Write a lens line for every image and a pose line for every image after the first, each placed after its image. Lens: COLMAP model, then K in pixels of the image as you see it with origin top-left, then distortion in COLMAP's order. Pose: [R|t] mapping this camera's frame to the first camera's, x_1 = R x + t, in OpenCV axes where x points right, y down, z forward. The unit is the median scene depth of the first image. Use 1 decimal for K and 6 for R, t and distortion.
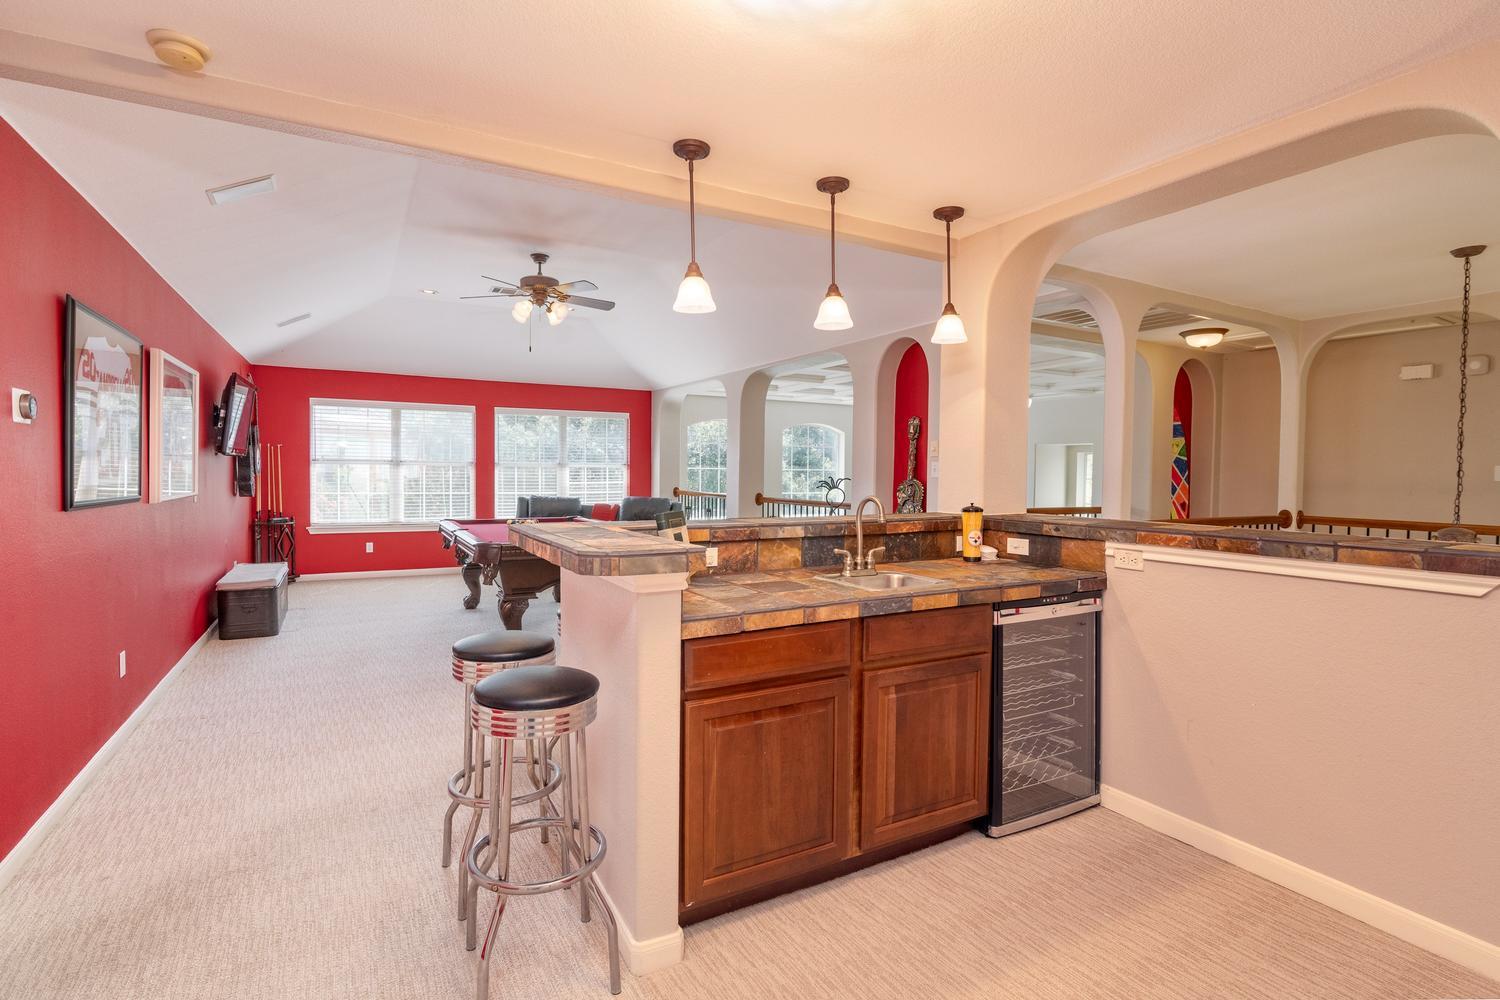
lens RADIAL K [[702.7, 0, 741.1], [0, 702.7, 468.3], [0, 0, 1]] dist [-0.001295, -0.000176]
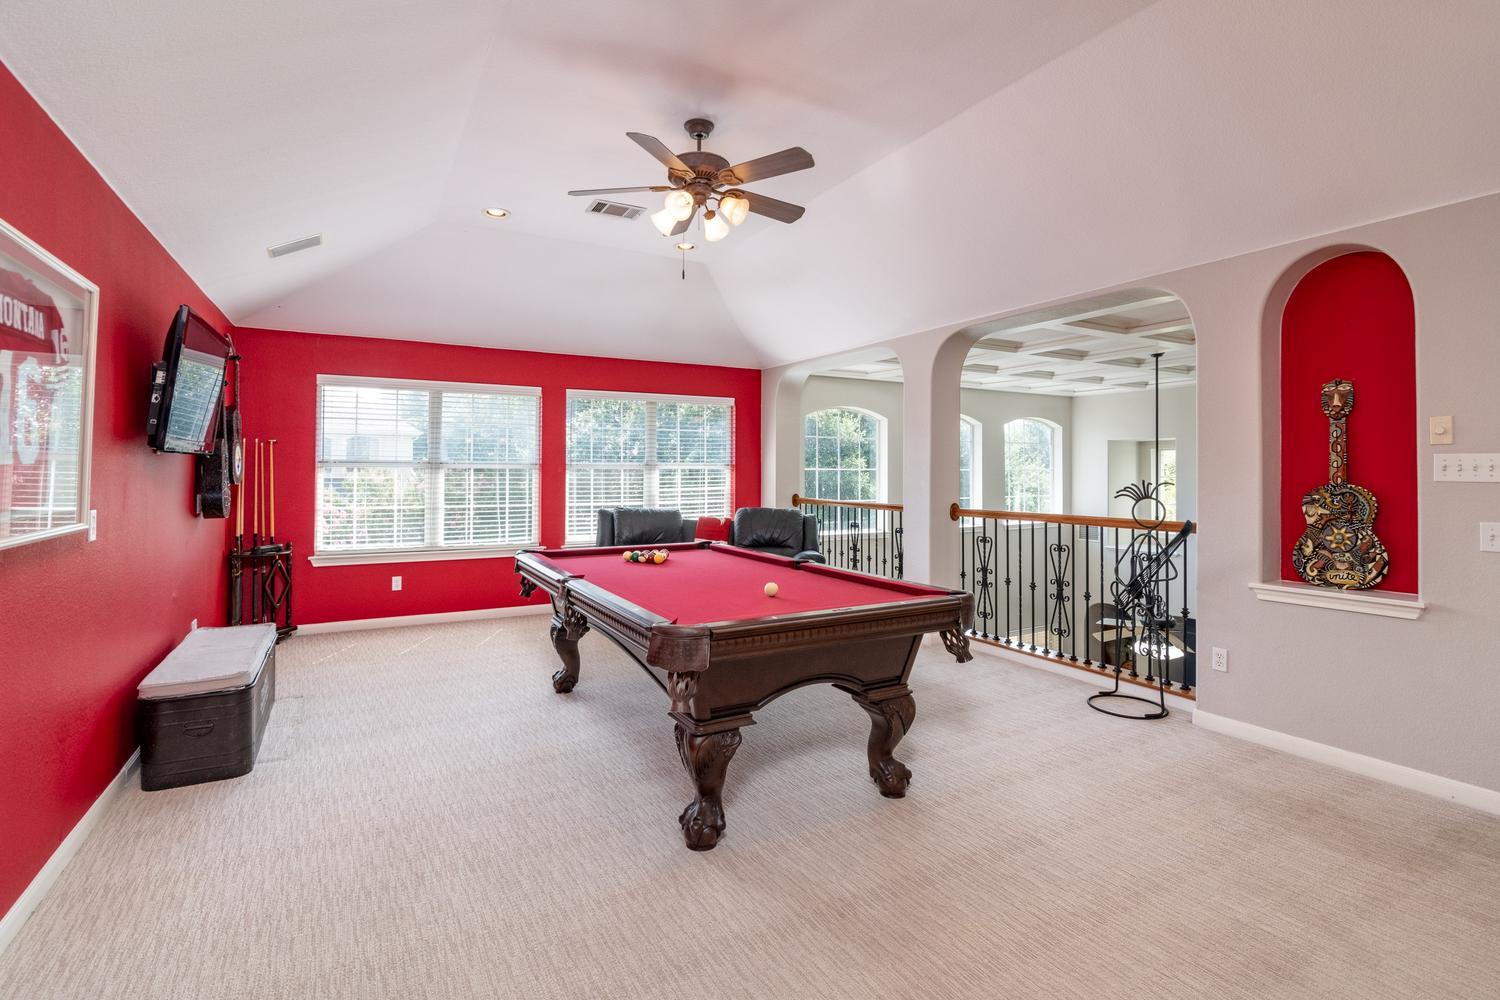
lens RADIAL K [[696.2, 0, 751.5], [0, 696.2, 436.4], [0, 0, 1]] dist [0.000205, 0.000279]
pose [[0.999927, -0.008160, 0.008943, -0.182006], [0.008568, 0.998877, -0.046606, -0.000896], [-0.008553, 0.046679, 0.998873, 0.296721]]
